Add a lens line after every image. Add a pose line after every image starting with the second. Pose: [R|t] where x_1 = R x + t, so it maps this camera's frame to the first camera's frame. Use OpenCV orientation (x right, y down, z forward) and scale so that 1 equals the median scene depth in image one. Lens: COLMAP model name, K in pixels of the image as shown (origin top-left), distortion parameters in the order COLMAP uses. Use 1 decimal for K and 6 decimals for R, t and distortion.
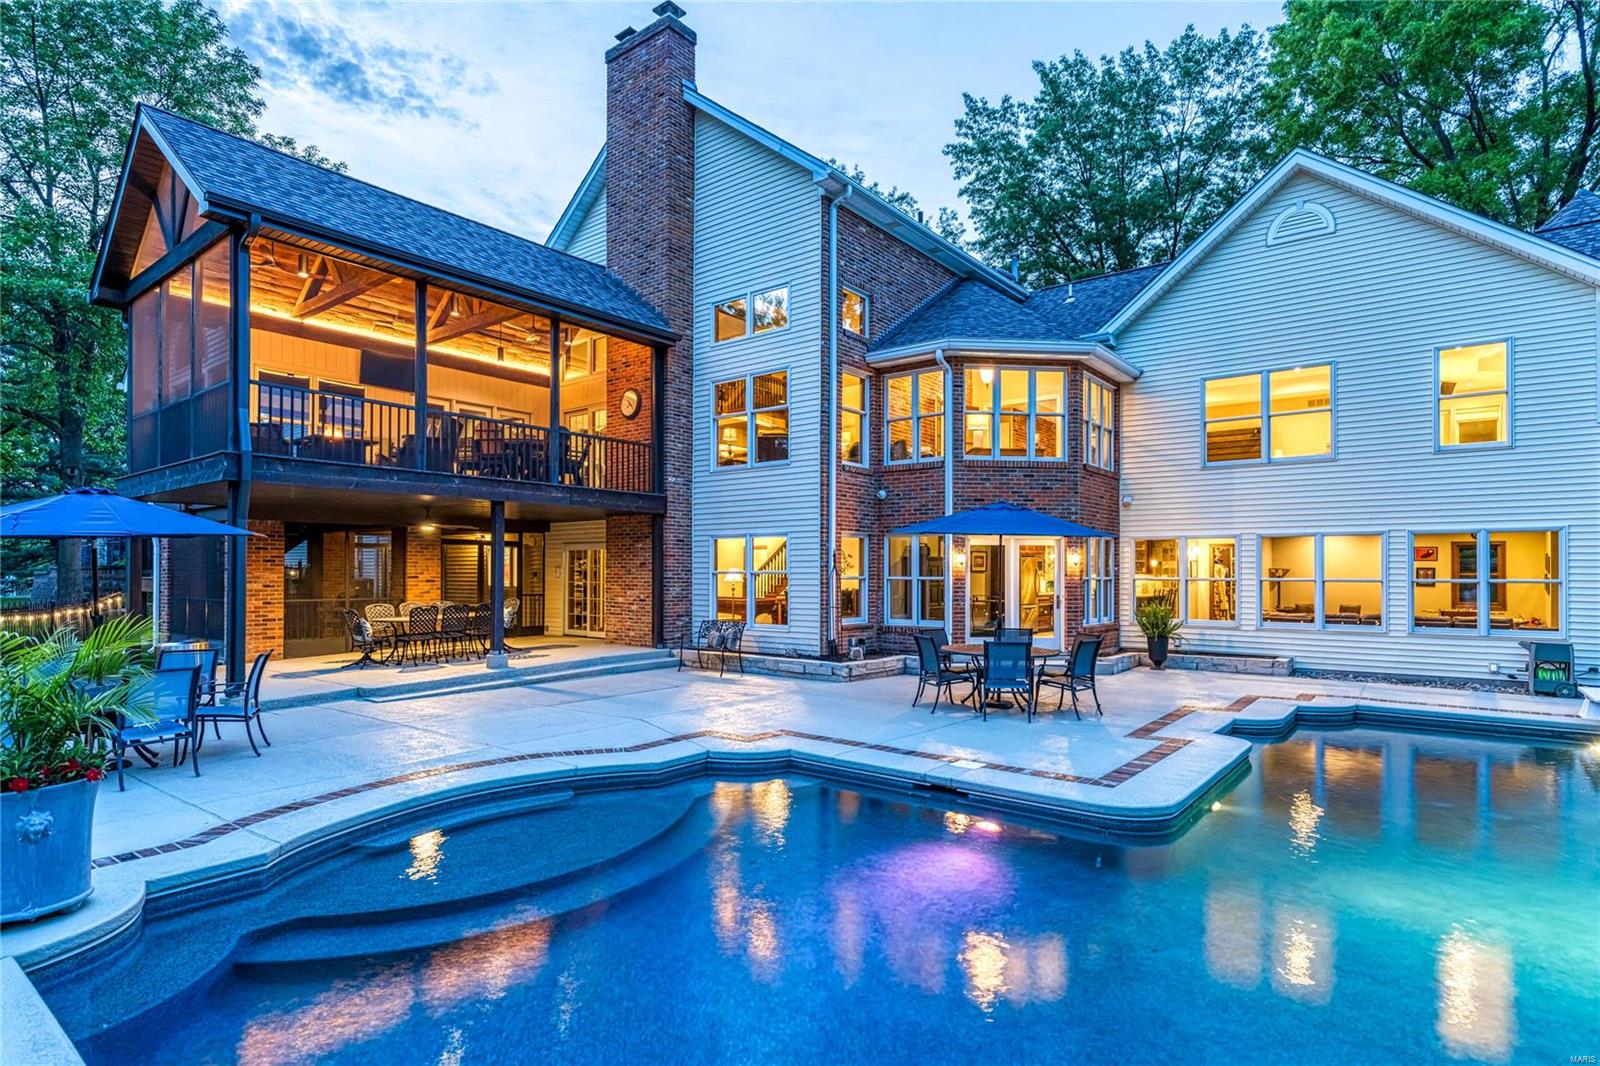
lens RADIAL K [[825.6, 0, 803.3], [0, 825.6, 566.2], [0, 0, 1]] dist [0.000095, -0.000682]
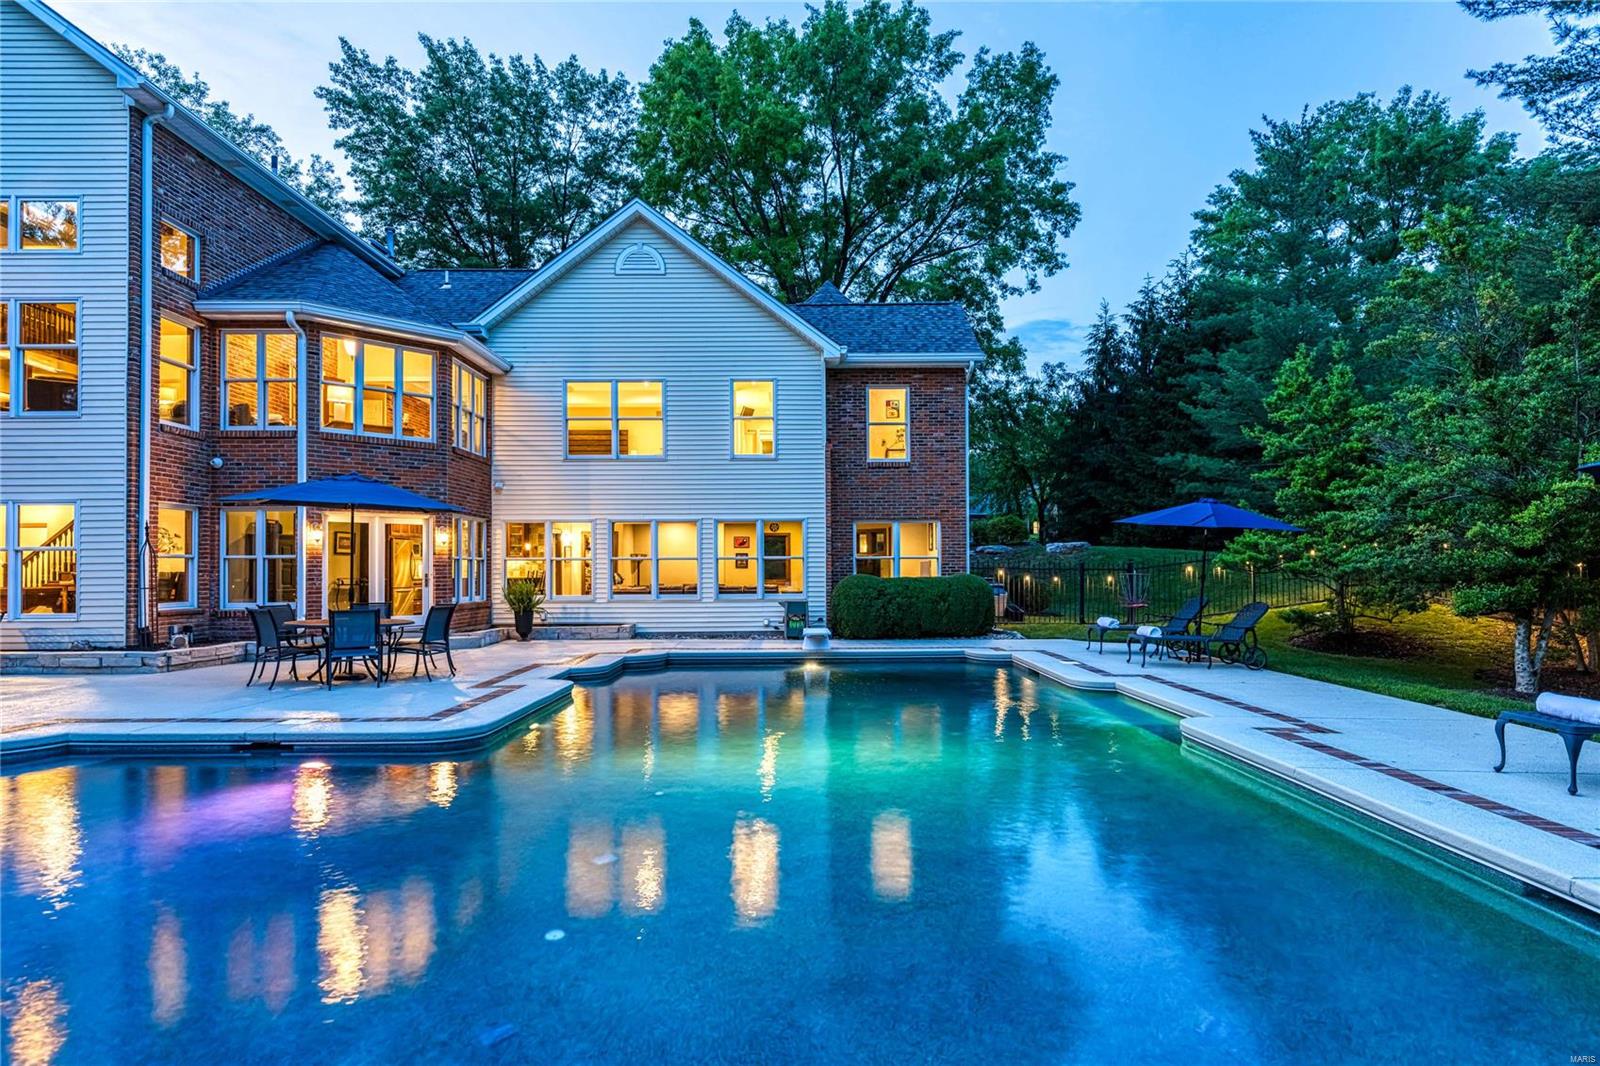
lens RADIAL K [[853.6, 0, 804.1], [0, 853.6, 554.0], [0, 0, 1]] dist [0.001858, -0.000232]
pose [[0.780930, 0.003390, 0.624609, 0.014548], [0.005048, 0.999918, -0.011738, 0.024835], [-0.624598, 0.012320, 0.780849, -0.107322]]
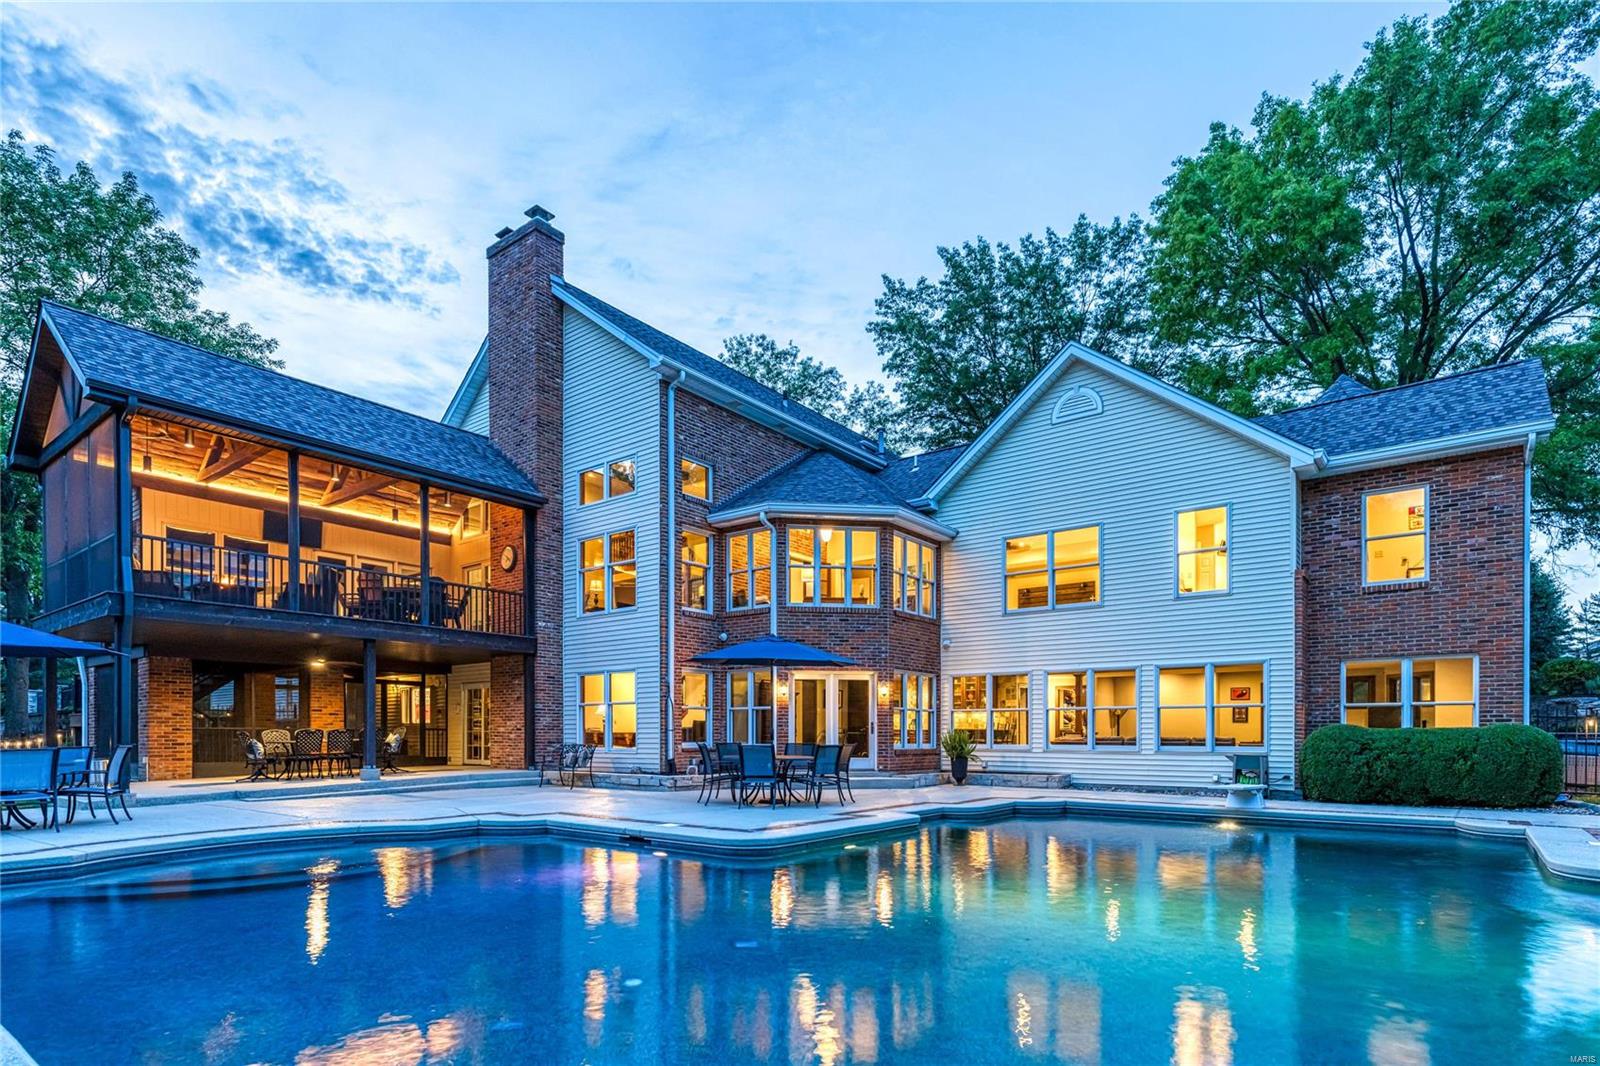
lens RADIAL K [[820.2, 0, 831.1], [0, 820.2, 736.4], [0, 0, 1]] dist [0.008619, -0.001000]
pose [[0.999697, -0.004165, 0.024268, 0.214415], [0.004009, 0.999971, 0.006497, 0.045565], [-0.024294, -0.006398, 0.999684, -0.157785]]
